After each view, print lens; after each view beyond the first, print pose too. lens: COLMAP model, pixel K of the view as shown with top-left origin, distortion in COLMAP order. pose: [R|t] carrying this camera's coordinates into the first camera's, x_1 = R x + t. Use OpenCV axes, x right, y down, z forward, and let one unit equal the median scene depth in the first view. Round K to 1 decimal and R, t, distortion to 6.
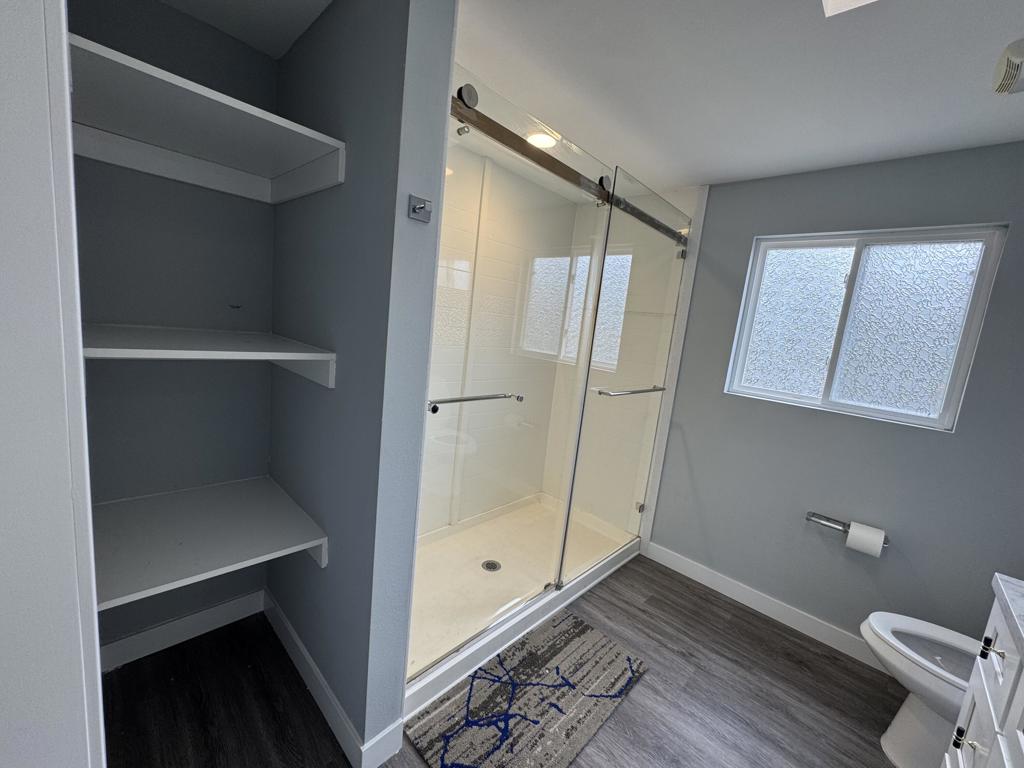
lens RADIAL K [[409.1, 0, 512.0], [0, 409.1, 384.0], [0, 0, 1]] dist [-0.001154, -0.000254]
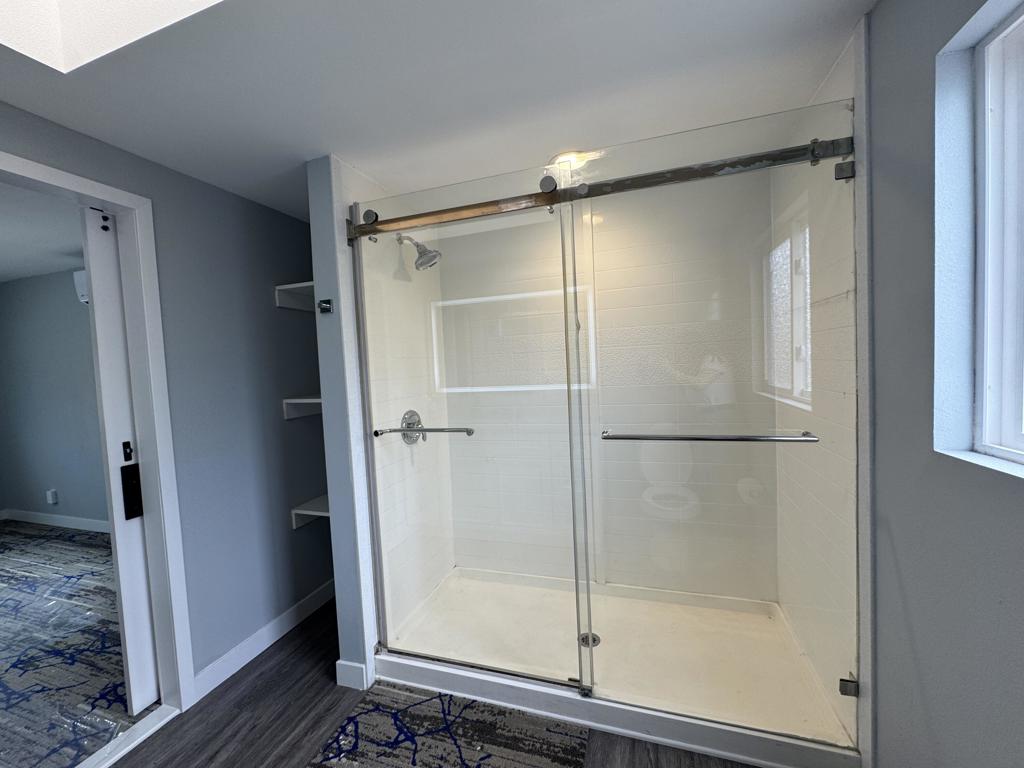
lens RADIAL K [[409.1, 0, 512.0], [0, 409.1, 384.0], [0, 0, 1]] dist [-0.001154, -0.000254]
pose [[0.425852, -0.086092, -0.900688, 1.005645], [-0.045284, 0.992187, -0.116248, 0.030915], [0.903659, 0.090291, 0.418627, 0.652455]]
